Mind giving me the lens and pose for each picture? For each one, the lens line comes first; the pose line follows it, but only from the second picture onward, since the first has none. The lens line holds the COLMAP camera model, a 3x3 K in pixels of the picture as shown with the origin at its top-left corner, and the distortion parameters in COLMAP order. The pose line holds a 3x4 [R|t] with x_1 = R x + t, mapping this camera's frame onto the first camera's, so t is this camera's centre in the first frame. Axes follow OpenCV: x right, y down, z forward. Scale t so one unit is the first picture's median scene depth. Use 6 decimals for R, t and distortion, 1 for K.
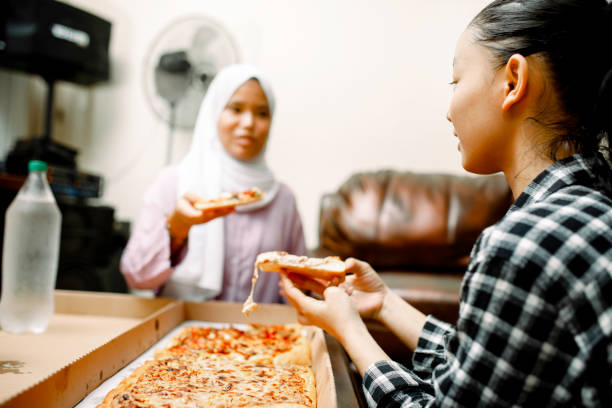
lens RADIAL K [[595.3, 0, 306.0], [0, 595.3, 204.0], [0, 0, 1]] dist [-0.015582, 0.003971]
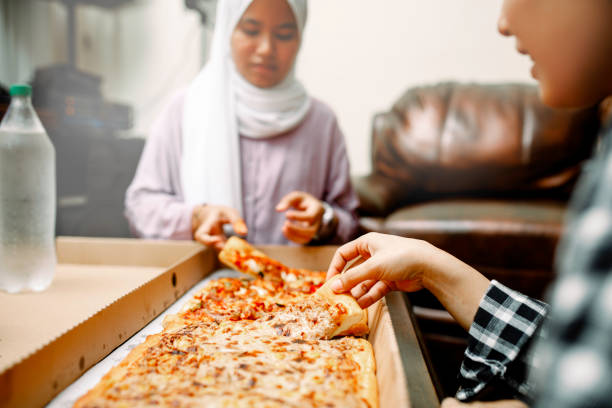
lens RADIAL K [[595.3, 0, 306.0], [0, 595.3, 204.0], [0, 0, 1]] dist [-0.015582, 0.003971]
pose [[0.995451, -0.033069, -0.089348, 0.002664], [0.043842, 0.991630, 0.121441, 0.012416], [0.084584, -0.124806, 0.988569, 0.248867]]
